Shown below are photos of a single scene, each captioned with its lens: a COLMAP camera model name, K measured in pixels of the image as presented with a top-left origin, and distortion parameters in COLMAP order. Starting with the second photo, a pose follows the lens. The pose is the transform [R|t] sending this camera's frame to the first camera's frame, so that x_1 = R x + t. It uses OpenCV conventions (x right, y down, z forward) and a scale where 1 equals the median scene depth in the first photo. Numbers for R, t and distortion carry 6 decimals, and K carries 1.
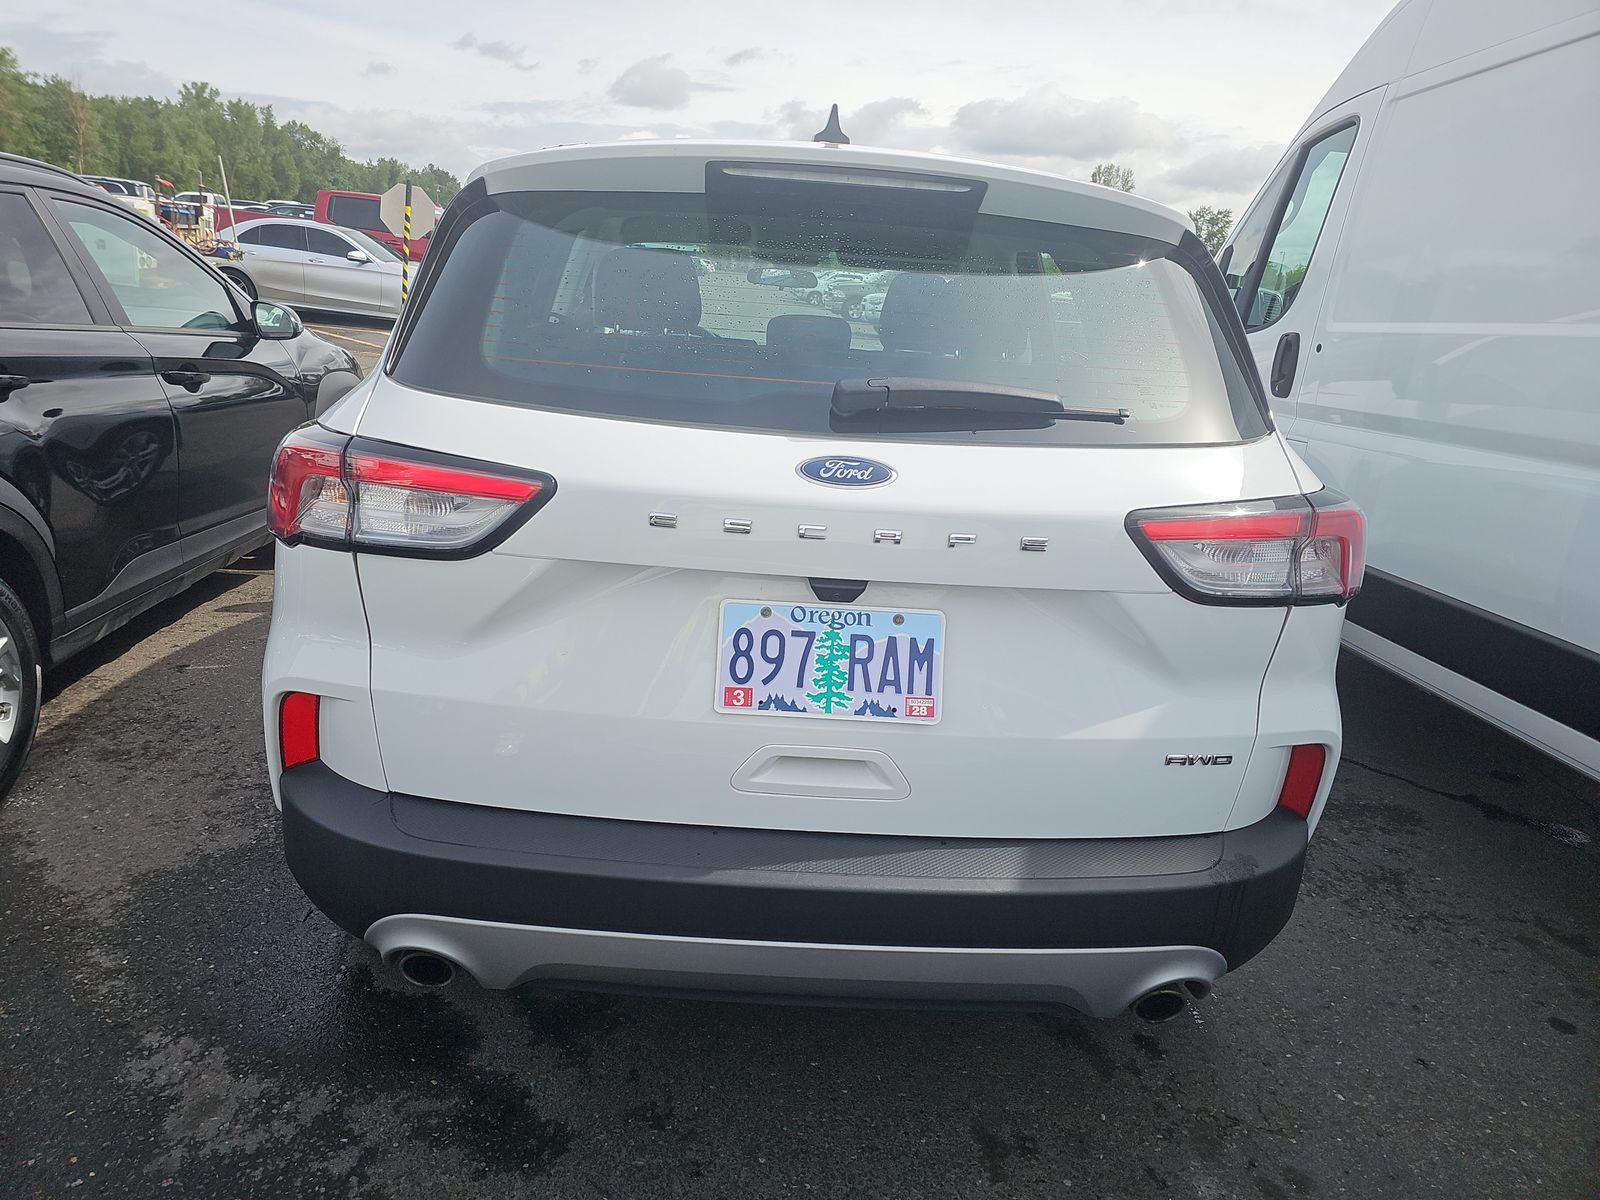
lens RADIAL K [[1070.9, 0, 760.6], [0, 1070.9, 569.4], [0, 0, 1]] dist [0.055418, -0.047974]
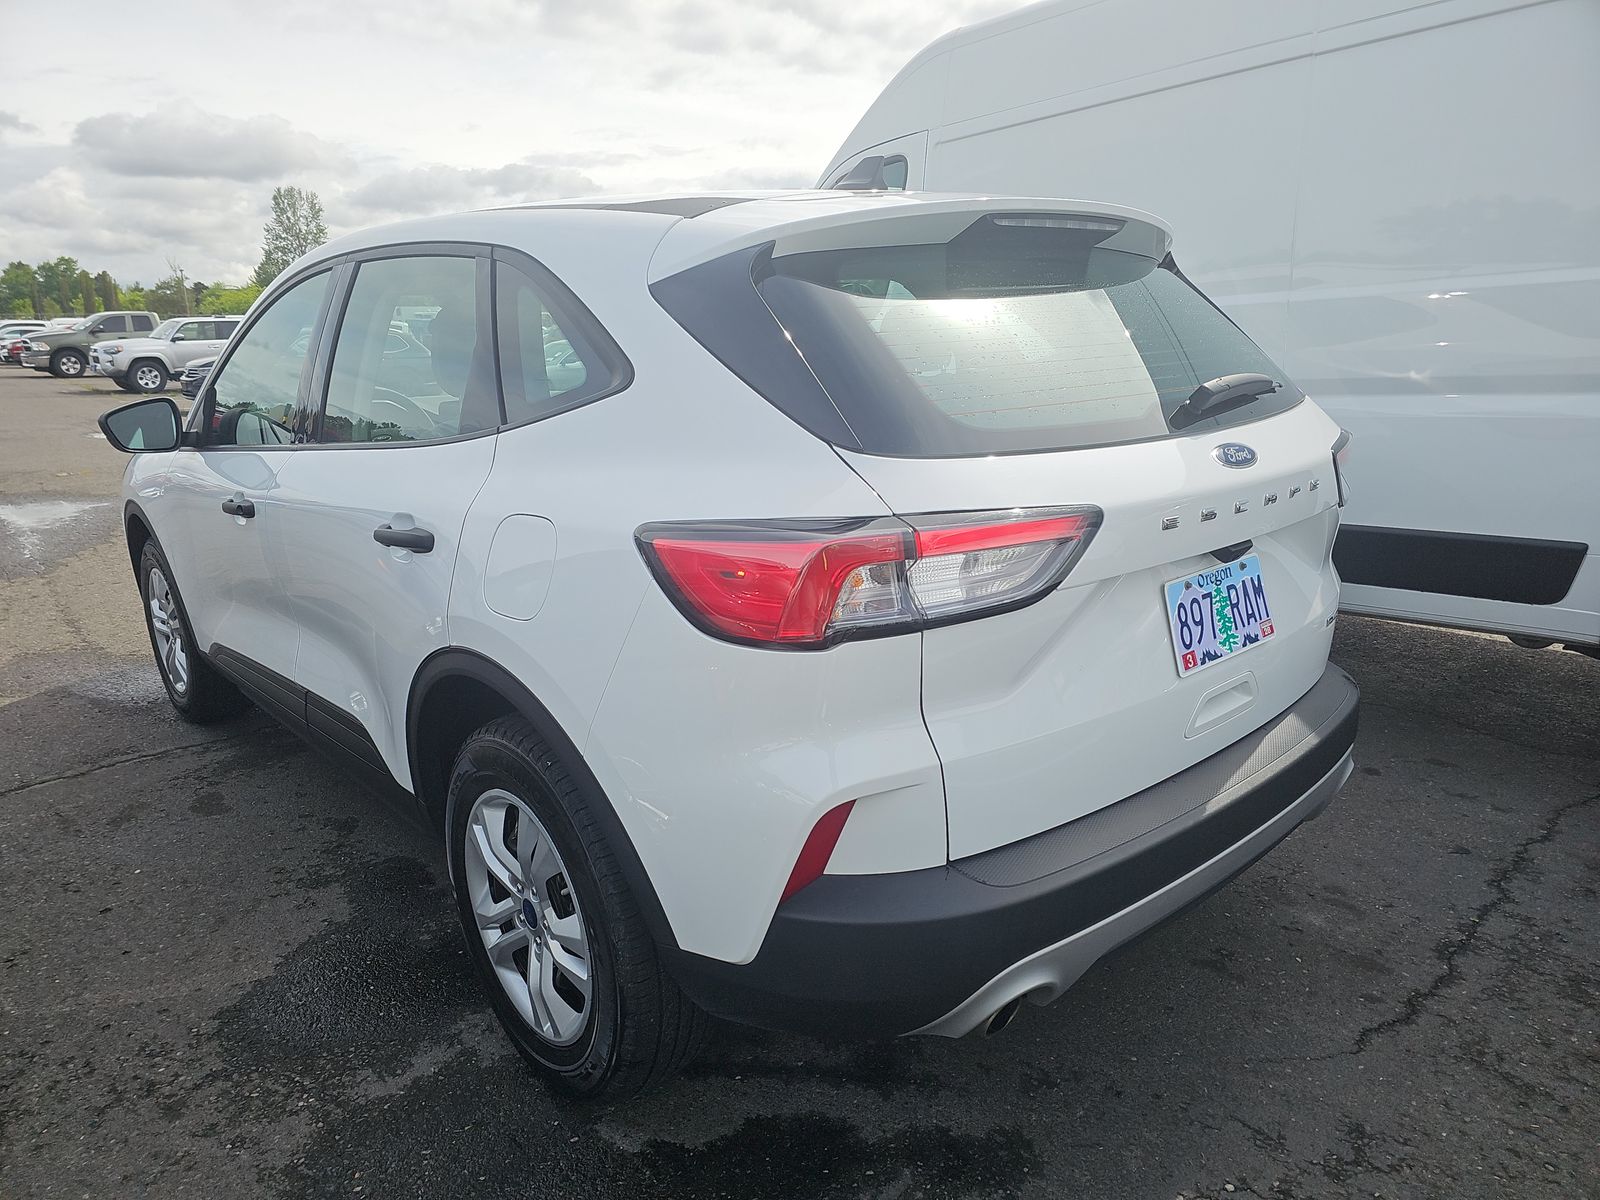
lens RADIAL K [[1069.4, 0, 800.0], [0, 1069.4, 600.0], [0, 0, 1]] dist [0.051398, -0.038357]
pose [[0.761835, -0.252906, 0.596361, -1.043651], [0.248304, 0.964327, 0.091753, -0.162236], [-0.598292, 0.078178, 0.797455, 0.299154]]
